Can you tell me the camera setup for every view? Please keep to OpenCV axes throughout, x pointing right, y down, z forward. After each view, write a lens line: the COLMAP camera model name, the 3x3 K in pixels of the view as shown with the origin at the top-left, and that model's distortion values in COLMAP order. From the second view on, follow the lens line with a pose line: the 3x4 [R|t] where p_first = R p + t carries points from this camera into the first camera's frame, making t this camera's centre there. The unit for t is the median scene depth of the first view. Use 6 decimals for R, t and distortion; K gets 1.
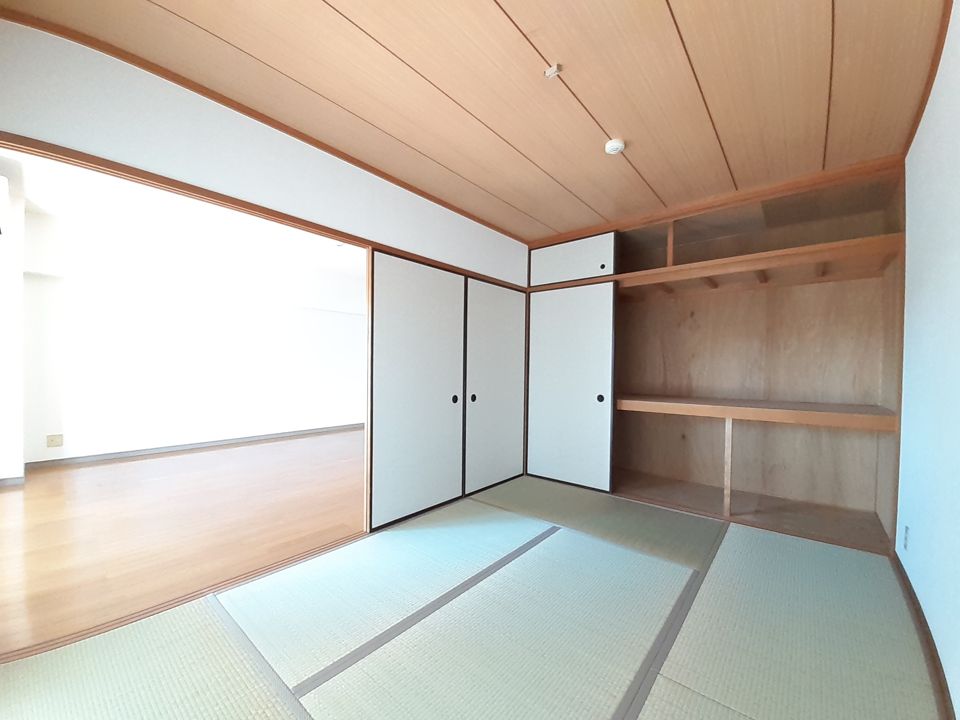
lens RADIAL K [[385.3, 0, 476.5], [0, 385.3, 372.2], [0, 0, 1]] dist [0.000471, -0.000175]
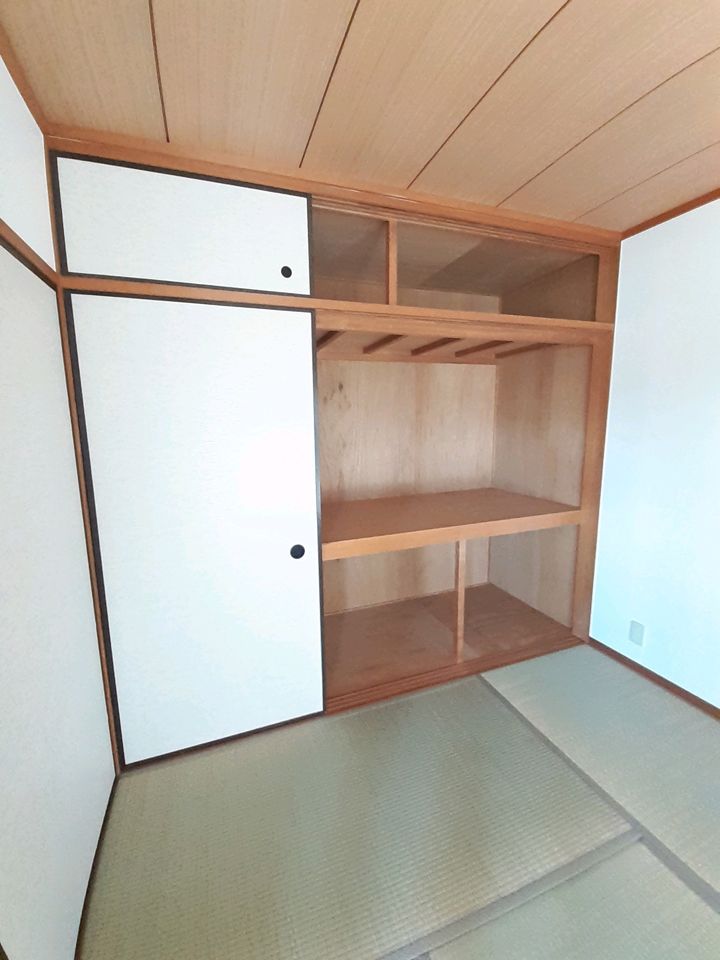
lens RADIAL K [[389.3, 0, 347.5], [0, 389.3, 480.5], [0, 0, 1]] dist [-0.002135, -0.000402]
pose [[0.491068, -0.150705, 0.857986, -0.066859], [0.035862, 0.987584, 0.152943, -0.099930], [-0.870383, -0.044337, 0.490375, 0.708792]]
